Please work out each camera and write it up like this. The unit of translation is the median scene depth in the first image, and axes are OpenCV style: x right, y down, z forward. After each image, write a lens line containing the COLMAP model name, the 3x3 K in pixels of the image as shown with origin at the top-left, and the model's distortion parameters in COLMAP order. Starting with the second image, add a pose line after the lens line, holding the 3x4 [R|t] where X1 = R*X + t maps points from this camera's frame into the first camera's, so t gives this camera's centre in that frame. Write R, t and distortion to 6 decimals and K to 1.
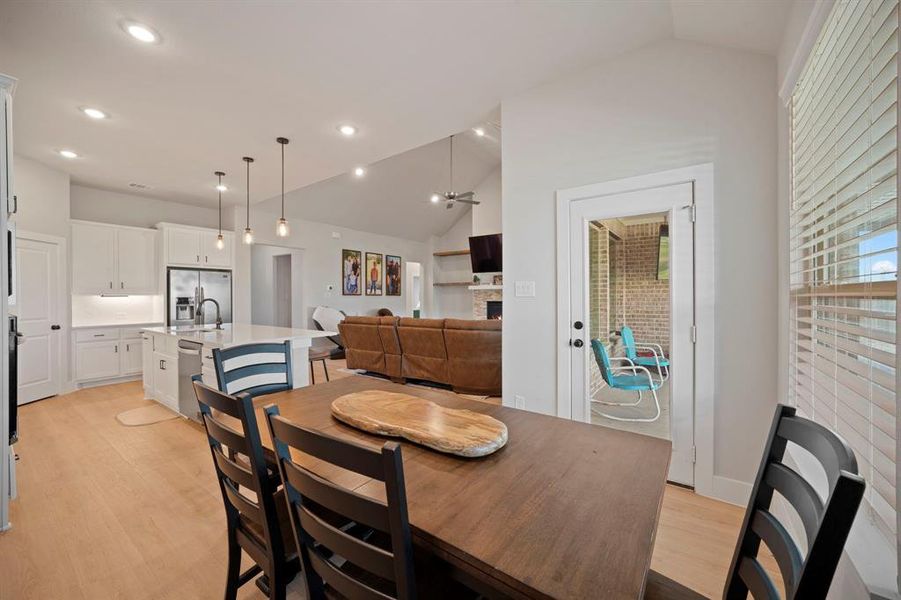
lens RADIAL K [[348.7, 0, 448.1], [0, 348.7, 296.2], [0, 0, 1]] dist [0.000185, 0.001633]
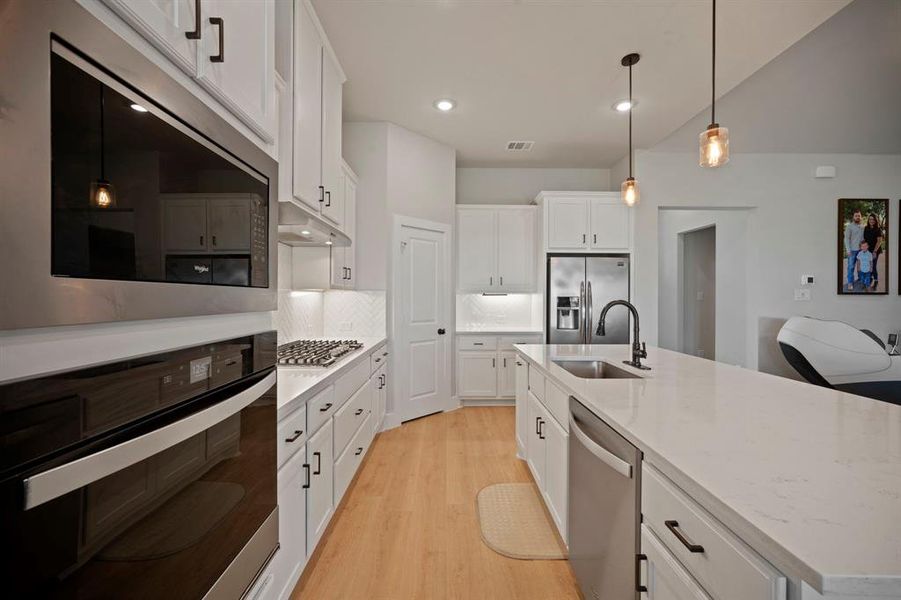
lens RADIAL K [[377.8, 0, 453.2], [0, 377.8, 297.1], [0, 0, 1]] dist [0.004167, 0.001860]
pose [[0.608064, 0.009597, -0.793830, -0.272550], [-0.005283, 0.999954, 0.008042, -0.001134], [0.793871, -0.000696, 0.608086, 0.334958]]
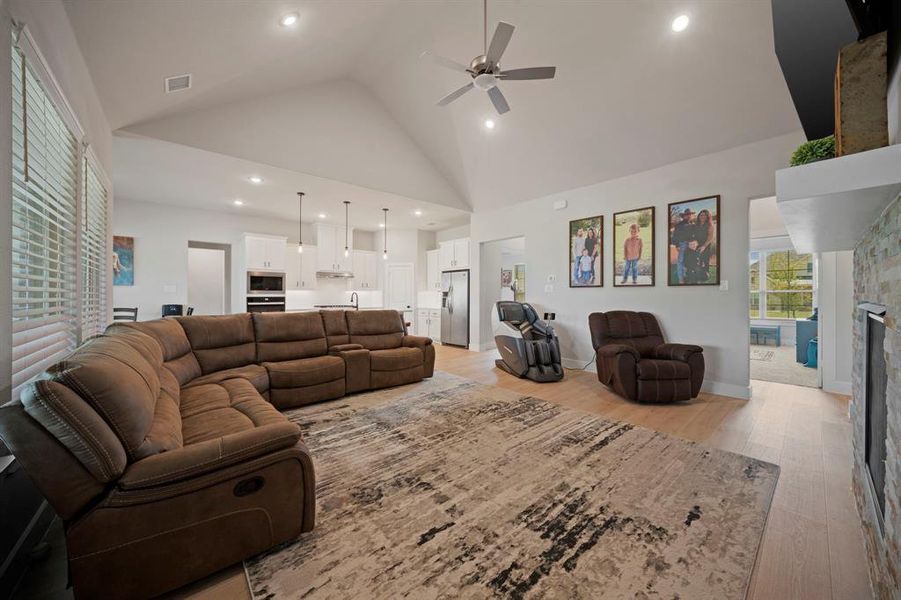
lens RADIAL K [[331.6, 0, 447.4], [0, 331.6, 296.7], [0, 0, 1]] dist [0.003309, 0.000431]
pose [[-0.228188, 0.012400, -0.973538, 0.521771], [0.007194, 0.999913, 0.011050, 0.008169], [0.973591, -0.004482, -0.228257, 1.192003]]
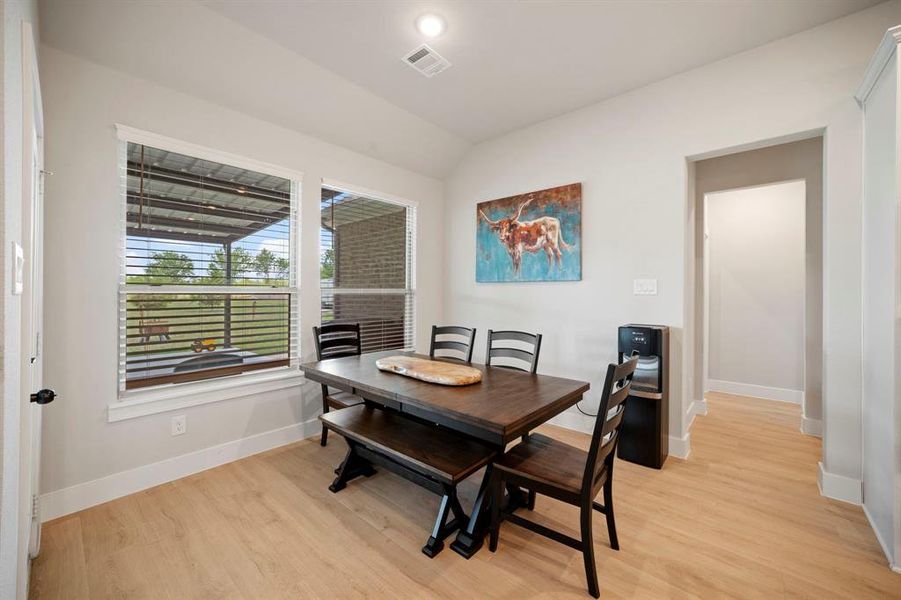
lens RADIAL K [[348.7, 0, 457.5], [0, 348.7, 292.2], [0, 0, 1]] dist [0.000185, 0.001633]
pose [[-0.998103, 0.004528, 0.061402, -0.079818], [0.004262, 0.999981, -0.004467, -0.002406], [-0.061421, -0.004197, -0.998103, 0.578510]]
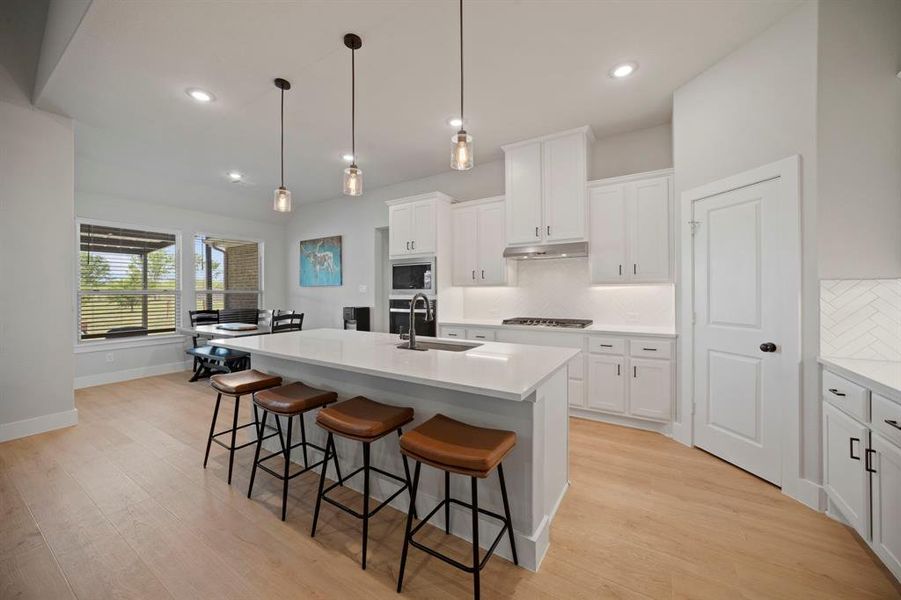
lens RADIAL K [[331.6, 0, 448.4], [0, 331.6, 294.3], [0, 0, 1]] dist [0.003309, 0.000431]
pose [[-0.996324, 0.012672, -0.084727, -0.448170], [0.012354, 0.999915, 0.004277, 0.004008], [0.084774, 0.003214, -0.996395, 1.026482]]
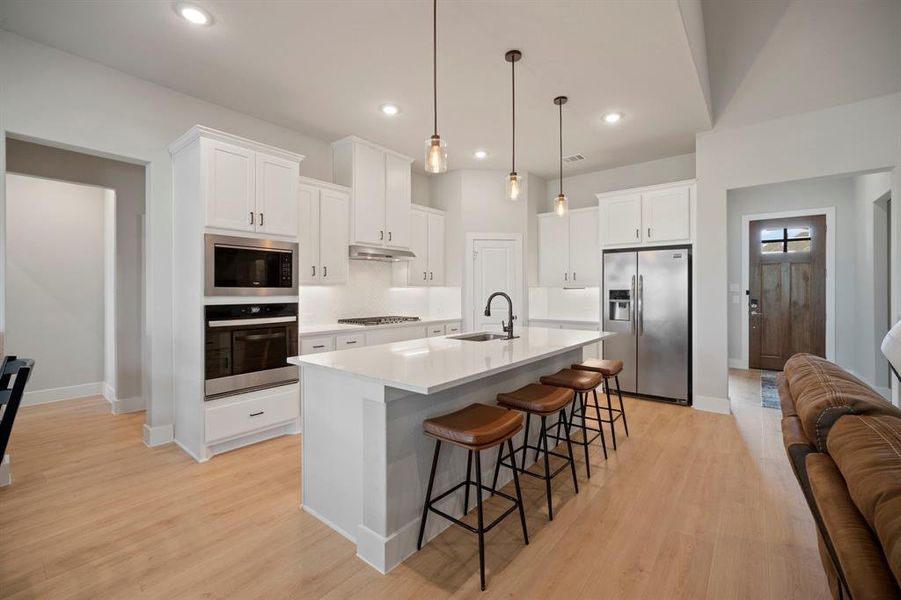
lens RADIAL K [[377.8, 0, 451.4], [0, 377.8, 295.6], [0, 0, 1]] dist [0.004167, 0.001860]
pose [[-0.038906, 0.021429, -0.999013, 0.048281], [0.005180, 0.999761, 0.021243, -0.003120], [0.999229, -0.004349, -0.039008, 0.614390]]
